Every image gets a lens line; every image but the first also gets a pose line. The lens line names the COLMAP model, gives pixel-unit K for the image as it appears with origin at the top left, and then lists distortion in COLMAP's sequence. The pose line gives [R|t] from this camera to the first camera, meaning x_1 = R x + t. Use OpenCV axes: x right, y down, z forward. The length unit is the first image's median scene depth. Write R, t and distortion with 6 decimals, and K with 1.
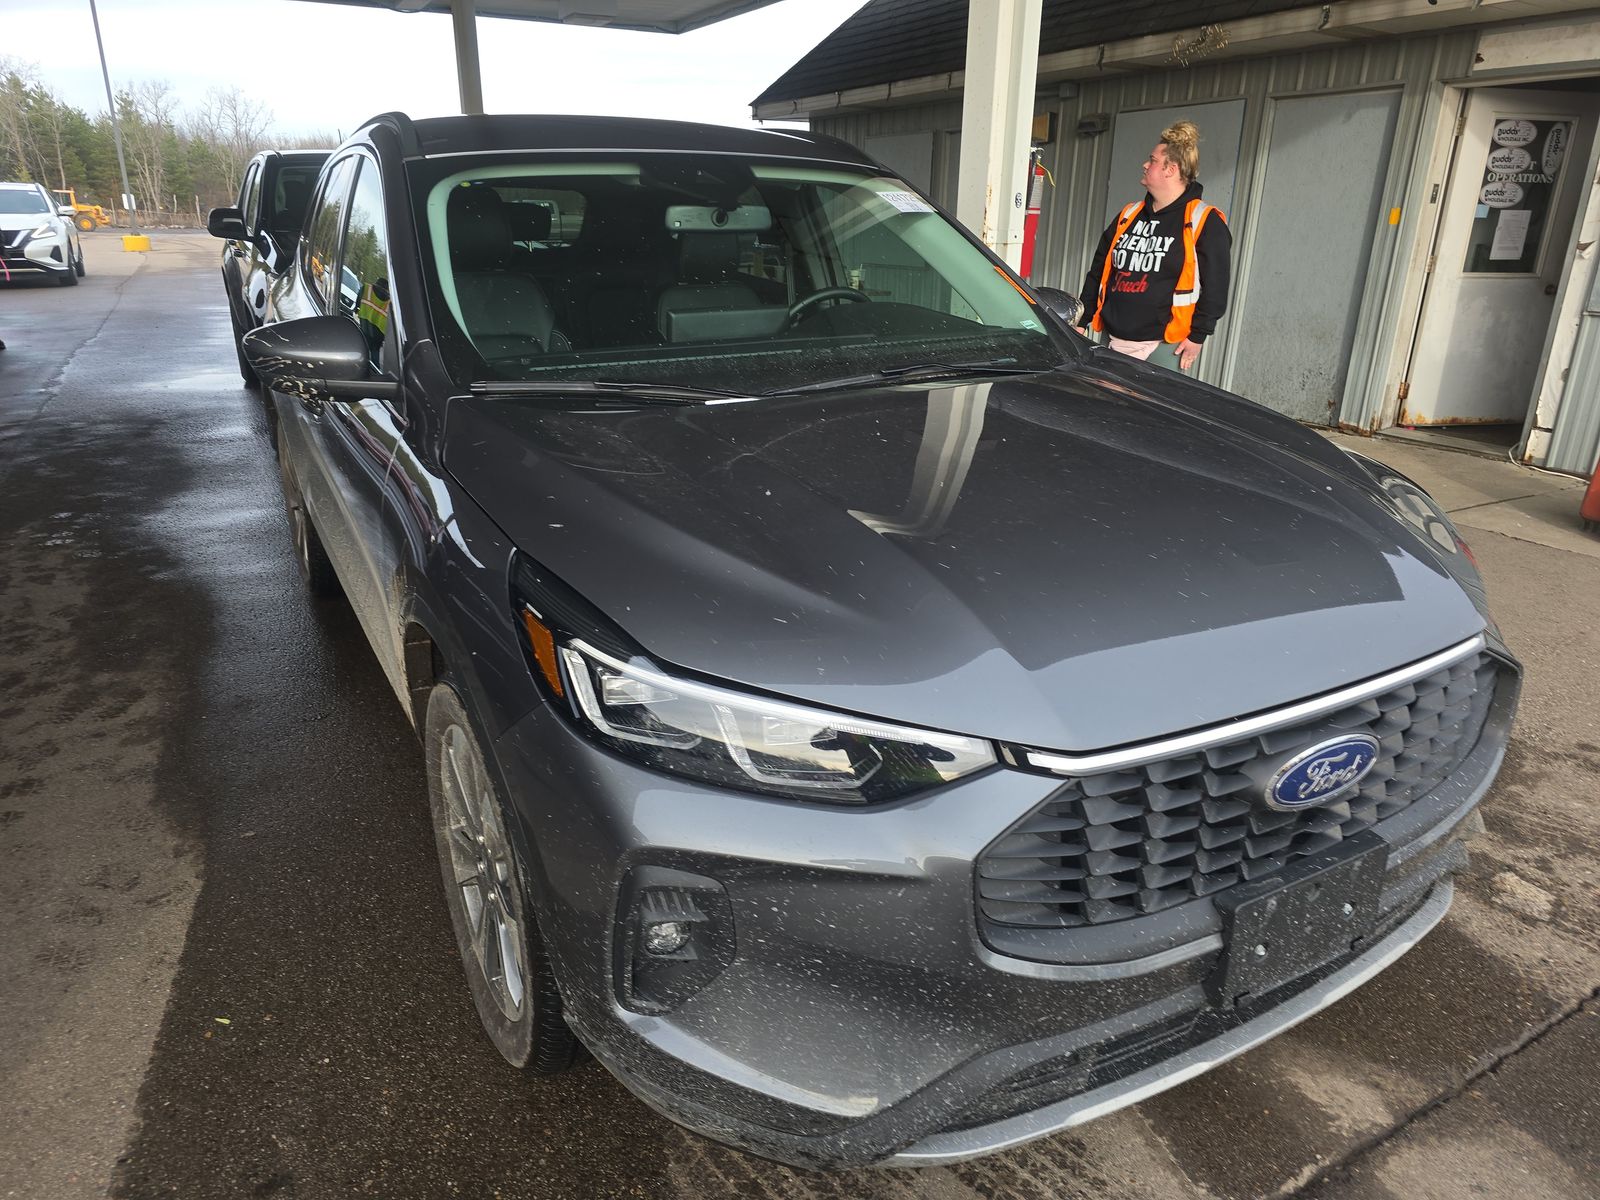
lens RADIAL K [[1070.2, 0, 800.6], [0, 1070.2, 605.4], [0, 0, 1]] dist [0.009918, -0.004124]
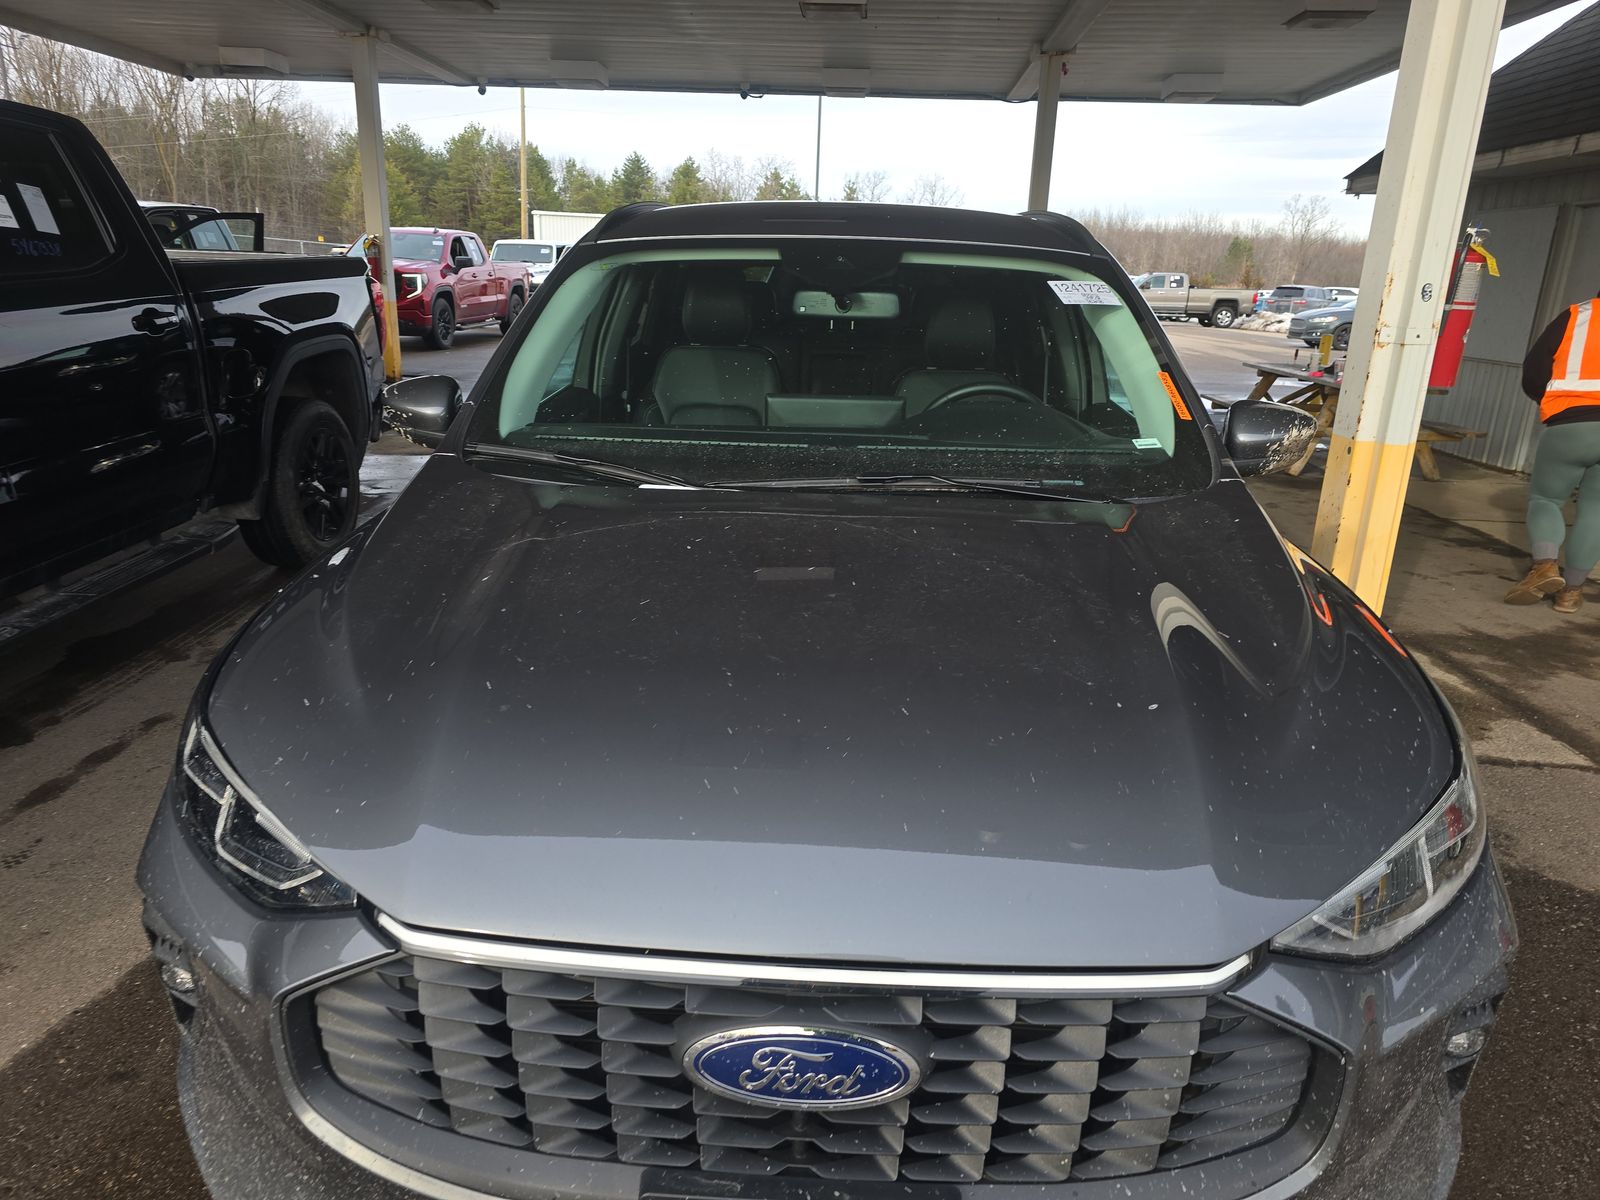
lens RADIAL K [[1070.2, 0, 799.4], [0, 1070.2, 596.7], [0, 0, 1]] dist [0.009918, -0.004124]
pose [[0.853382, 0.171032, -0.492429, 0.417350], [-0.203990, 0.978879, -0.013530, -0.080771], [0.479715, 0.111997, 0.870247, 0.165050]]
